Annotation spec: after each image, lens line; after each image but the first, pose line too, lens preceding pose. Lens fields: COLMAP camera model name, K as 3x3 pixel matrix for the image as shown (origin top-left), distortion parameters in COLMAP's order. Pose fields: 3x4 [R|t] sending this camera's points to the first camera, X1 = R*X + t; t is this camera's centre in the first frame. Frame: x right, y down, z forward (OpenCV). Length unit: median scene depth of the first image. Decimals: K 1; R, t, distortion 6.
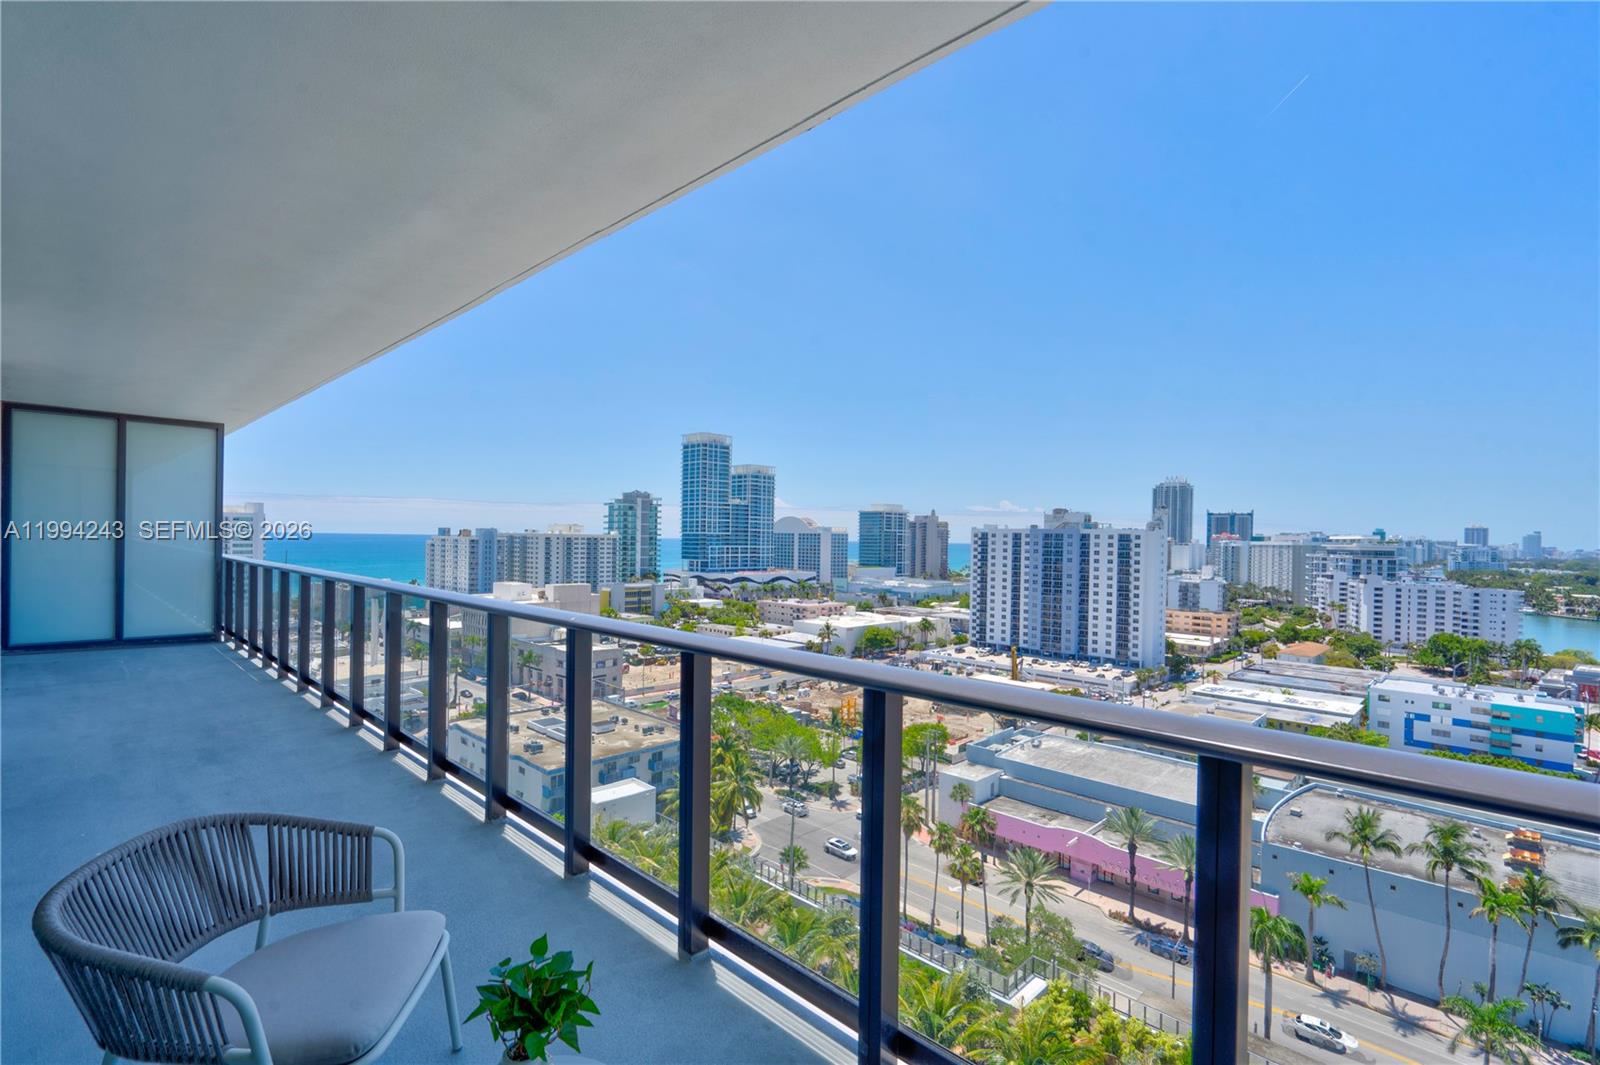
lens RADIAL K [[749.3, 0, 806.8], [0, 749.3, 539.1], [0, 0, 1]] dist [-0.000148, 0.000208]
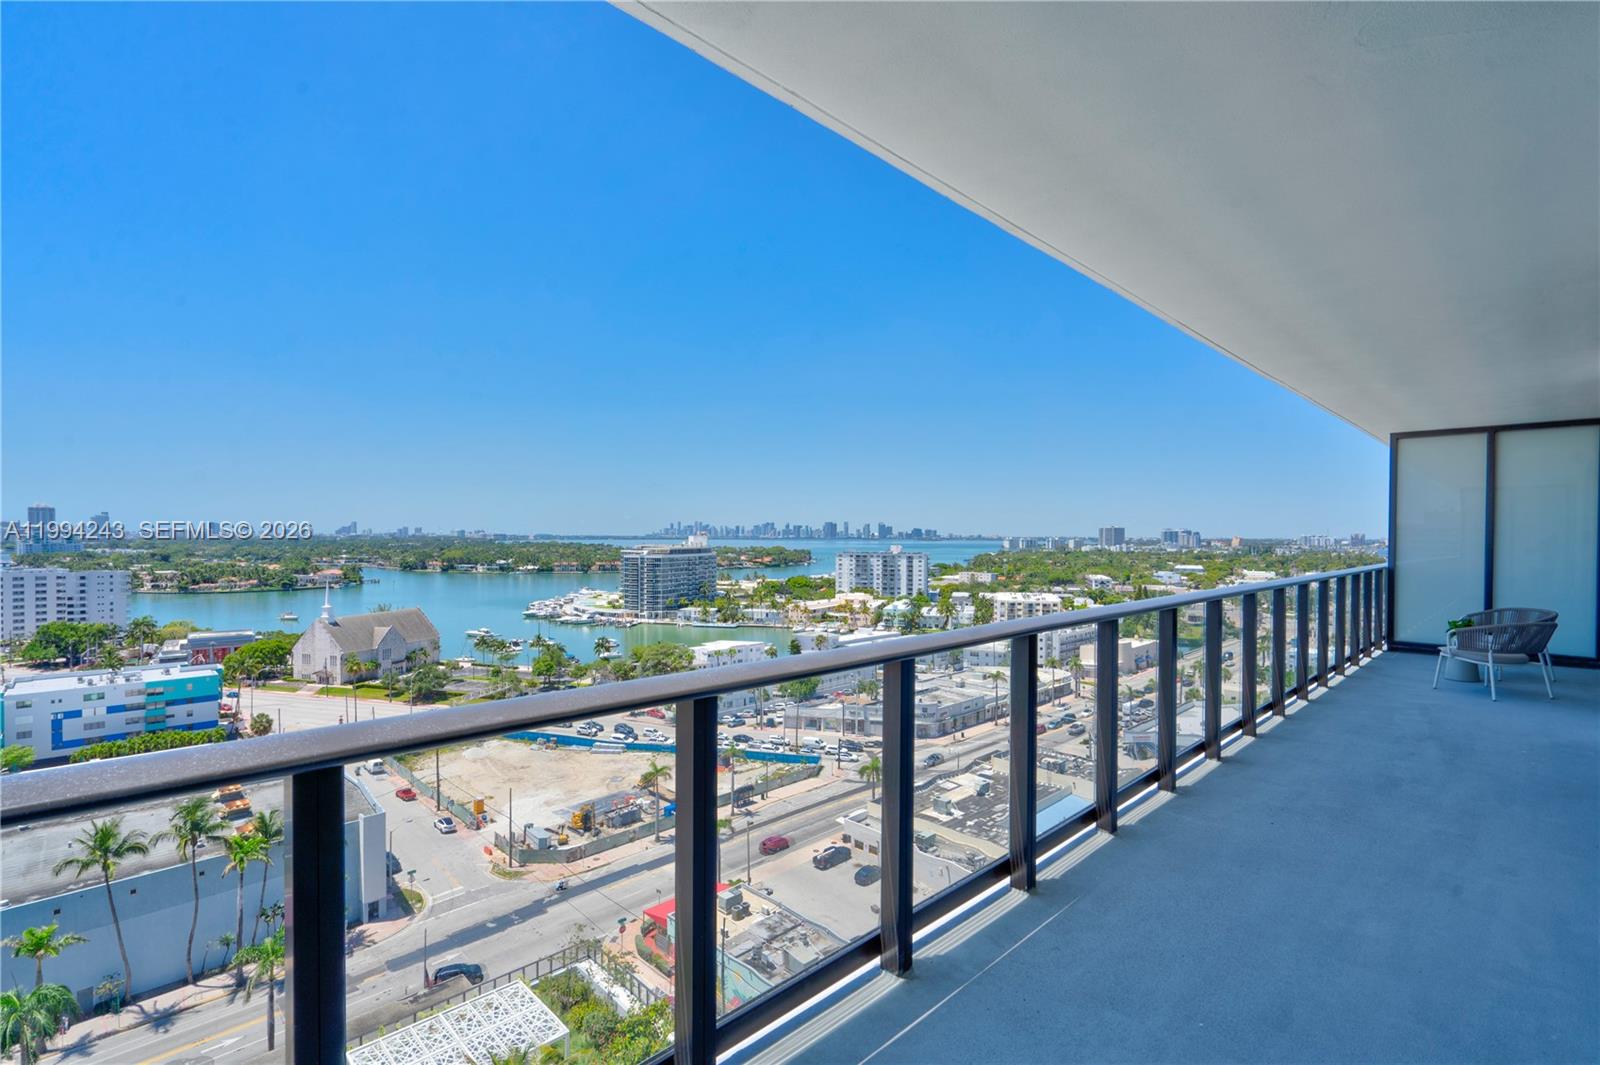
lens RADIAL K [[749.3, 0, 806.9], [0, 749.3, 532.4], [0, 0, 1]] dist [-0.000148, 0.000208]
pose [[-0.013169, -0.015118, 0.999799, -0.109867], [-0.003918, 0.999879, 0.015068, -0.003731], [-0.999906, -0.003719, -0.013226, 0.108298]]
